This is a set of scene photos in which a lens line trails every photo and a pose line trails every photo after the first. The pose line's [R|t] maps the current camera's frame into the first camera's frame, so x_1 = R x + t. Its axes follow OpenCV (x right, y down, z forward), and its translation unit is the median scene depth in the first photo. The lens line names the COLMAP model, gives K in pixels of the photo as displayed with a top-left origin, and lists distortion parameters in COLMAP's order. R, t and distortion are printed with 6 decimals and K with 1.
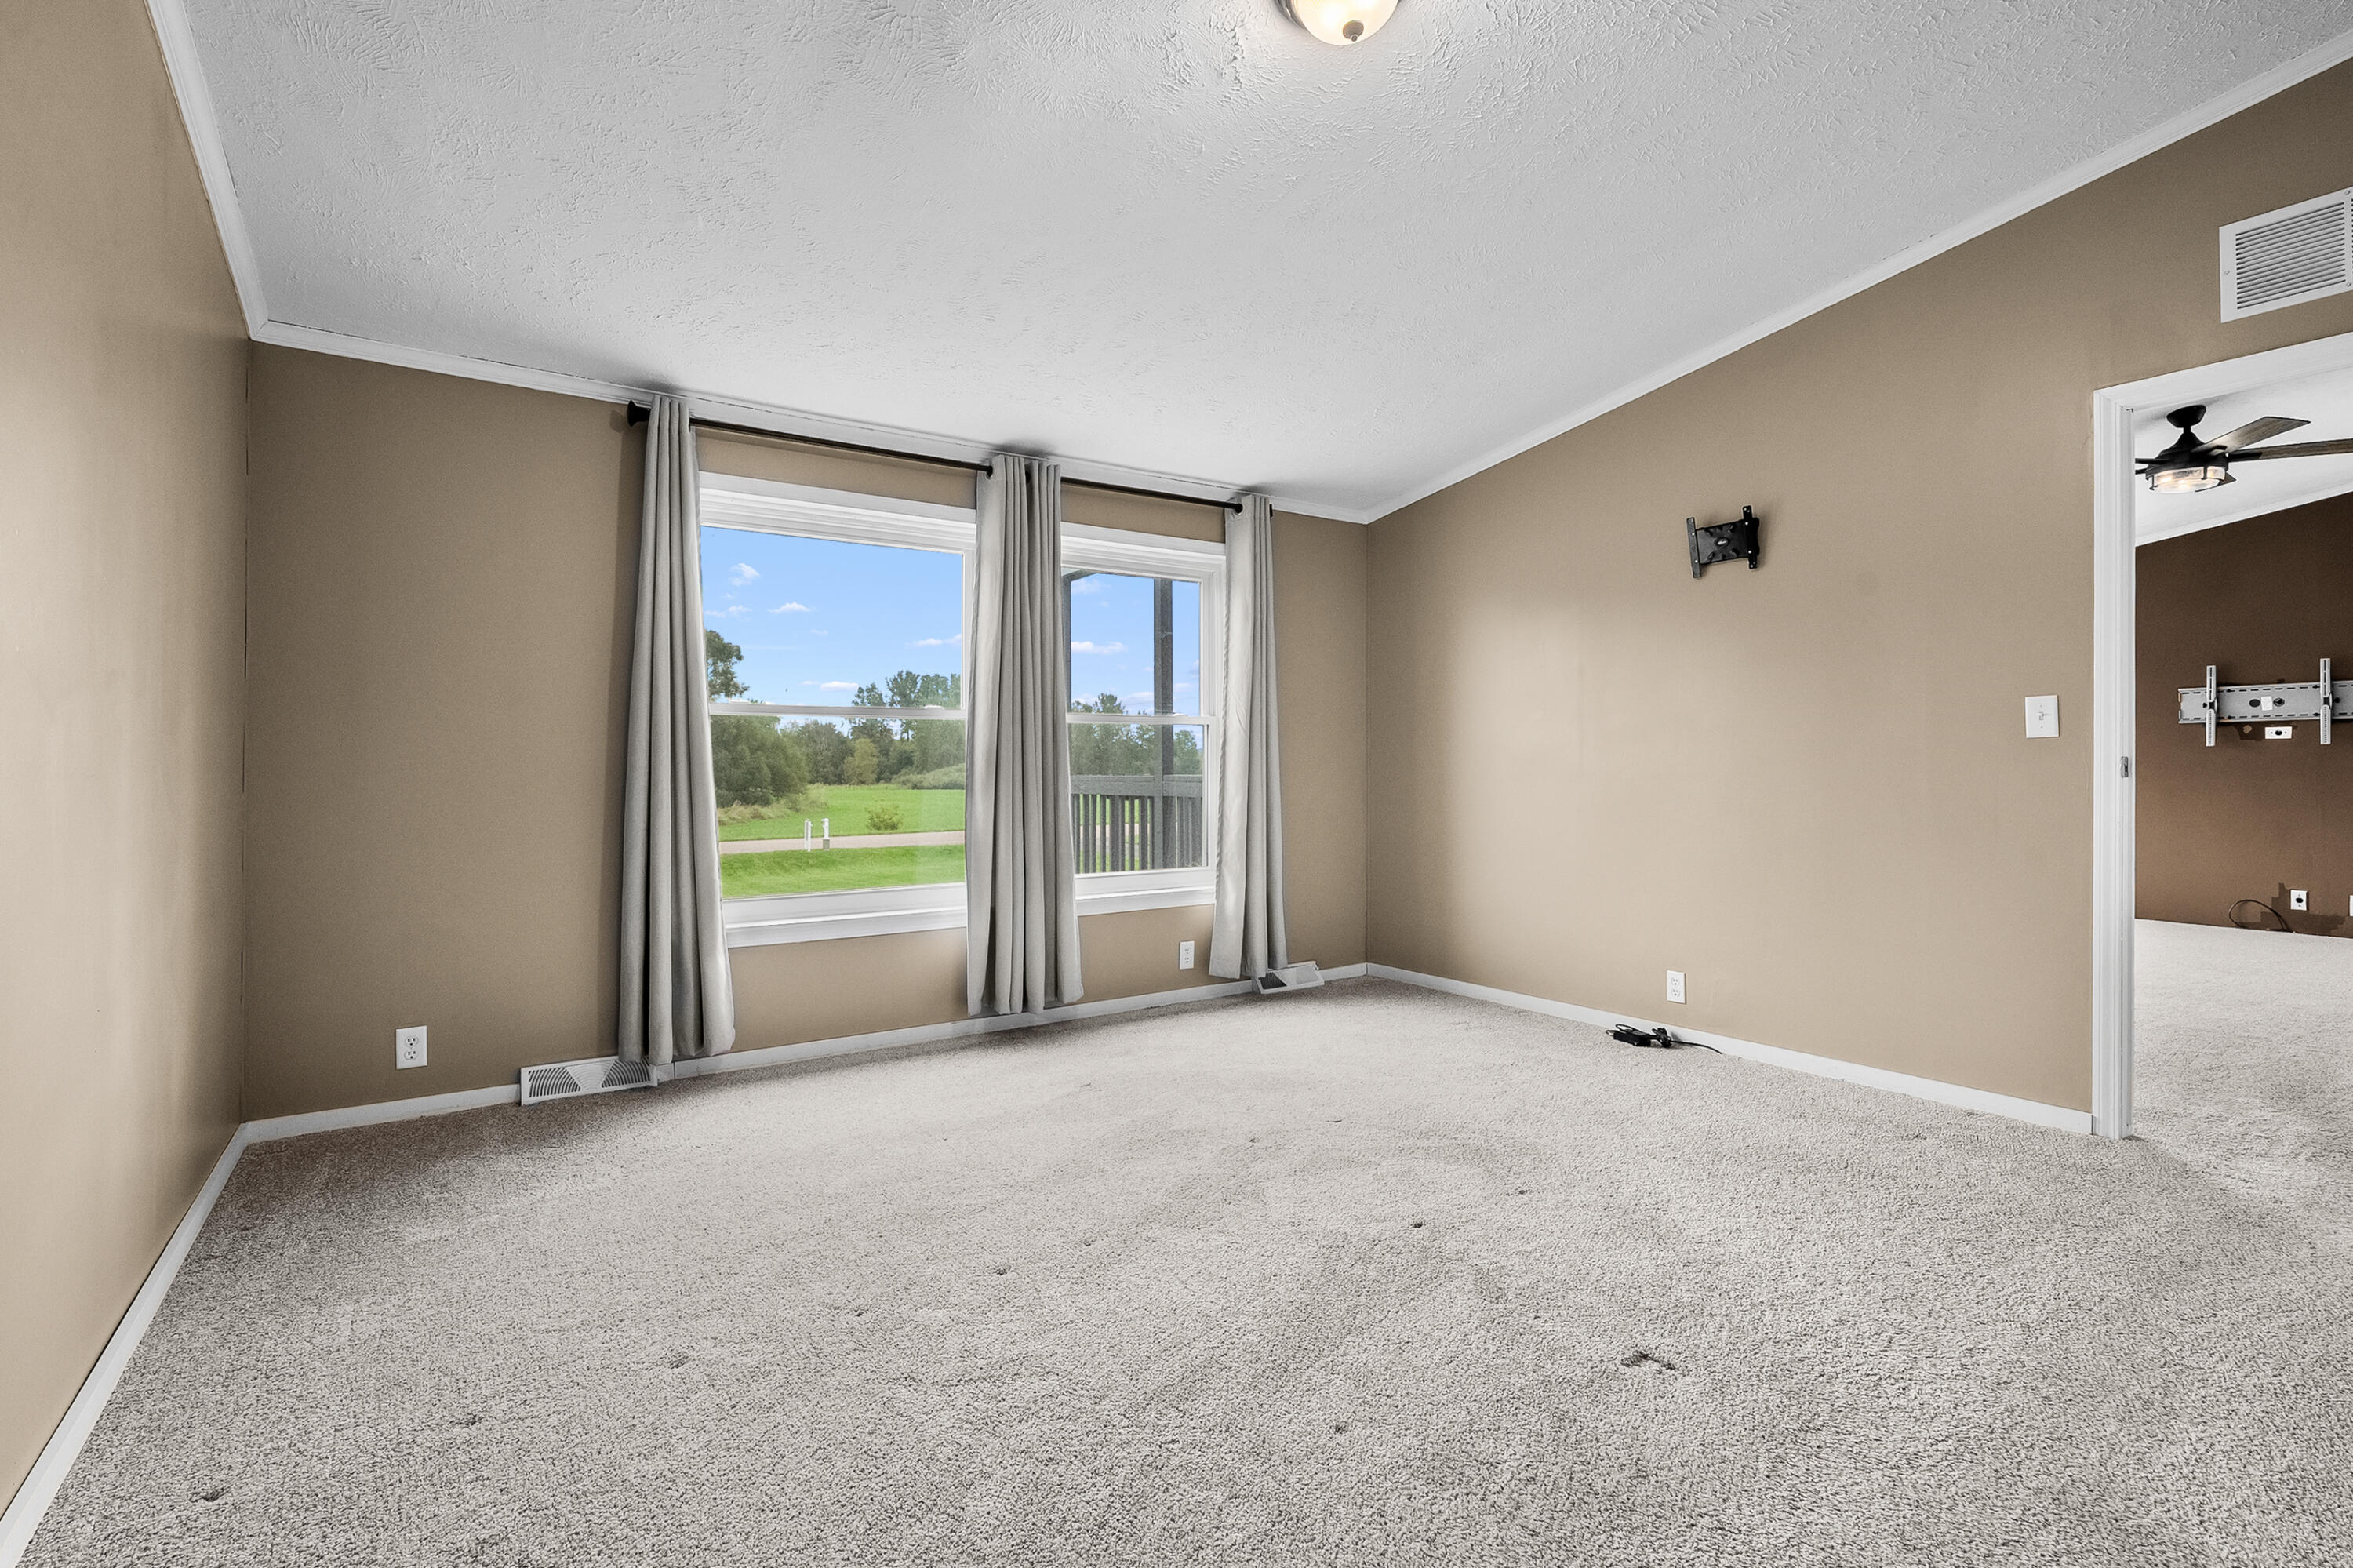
lens RADIAL K [[1072.9, 0, 1157.6], [0, 1072.9, 761.5], [0, 0, 1]] dist [-0.004188, 0.000581]
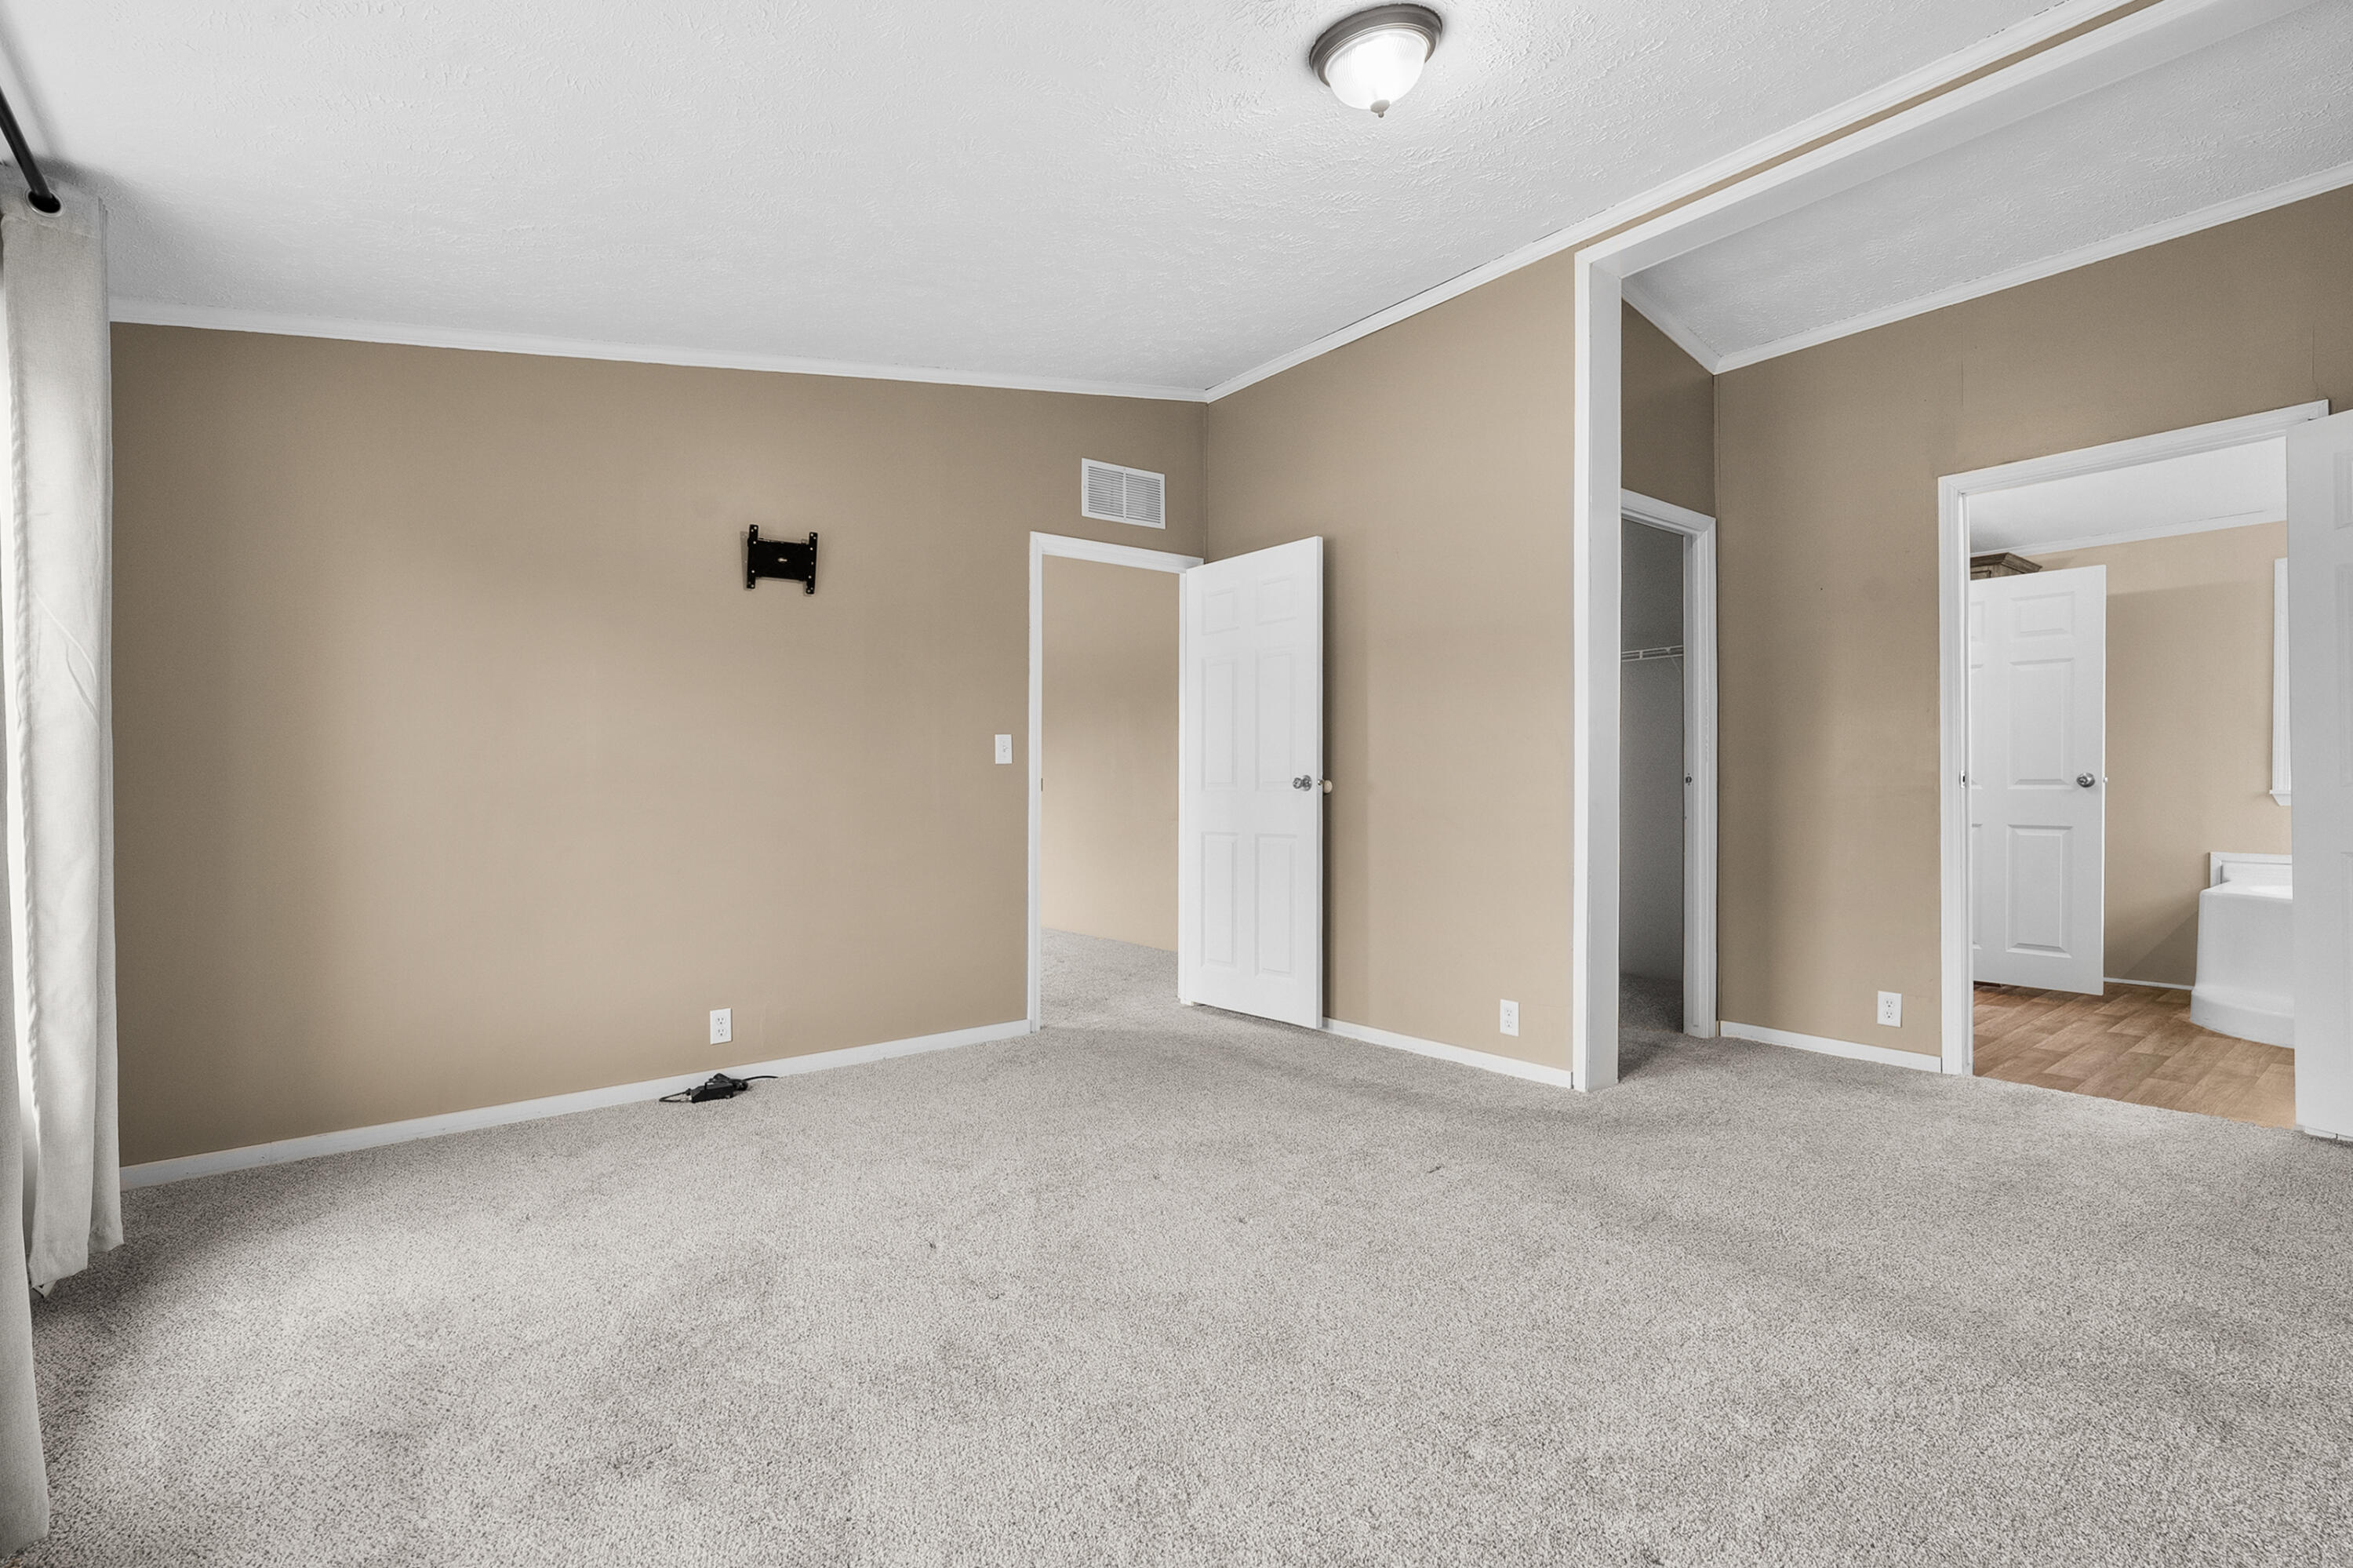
lens RADIAL K [[1072.9, 0, 1188.2], [0, 1072.9, 786.8], [0, 0, 1]] dist [-0.004188, 0.000581]
pose [[-0.086557, -0.001594, 0.996246, -0.507370], [0.005146, 0.999985, 0.002047, 0.005376], [-0.996234, 0.005303, -0.086547, 0.736870]]
